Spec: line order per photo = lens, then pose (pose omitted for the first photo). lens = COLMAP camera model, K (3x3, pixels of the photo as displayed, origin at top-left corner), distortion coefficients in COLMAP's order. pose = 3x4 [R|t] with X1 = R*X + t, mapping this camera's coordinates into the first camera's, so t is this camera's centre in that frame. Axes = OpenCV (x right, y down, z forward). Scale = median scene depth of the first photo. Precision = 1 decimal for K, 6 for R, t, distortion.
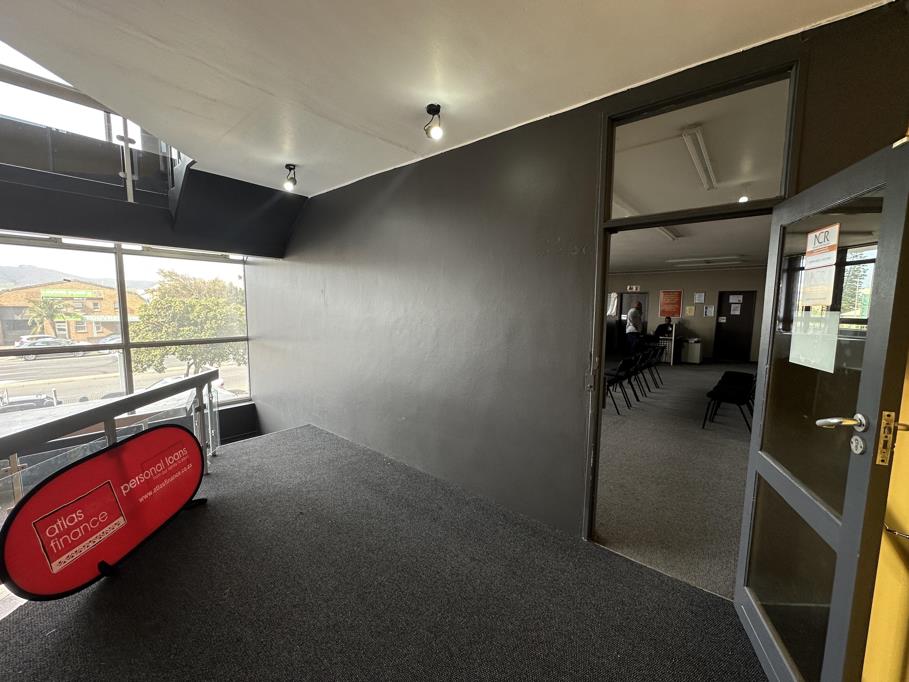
lens RADIAL K [[363.3, 0, 455.4], [0, 363.3, 341.0], [0, 0, 1]] dist [-0.001536, 0.000063]
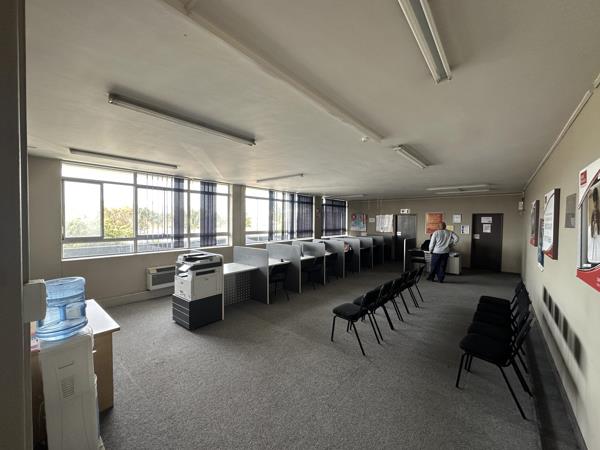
lens RADIAL K [[239.8, 0, 299.4], [0, 239.8, 225.7], [0, 0, 1]] dist [-0.001536, 0.000063]
pose [[0.999970, -0.002961, -0.007119, 0.148653], [0.002402, 0.997000, -0.077358, -0.035609], [0.007327, 0.077339, 0.996978, 0.193369]]
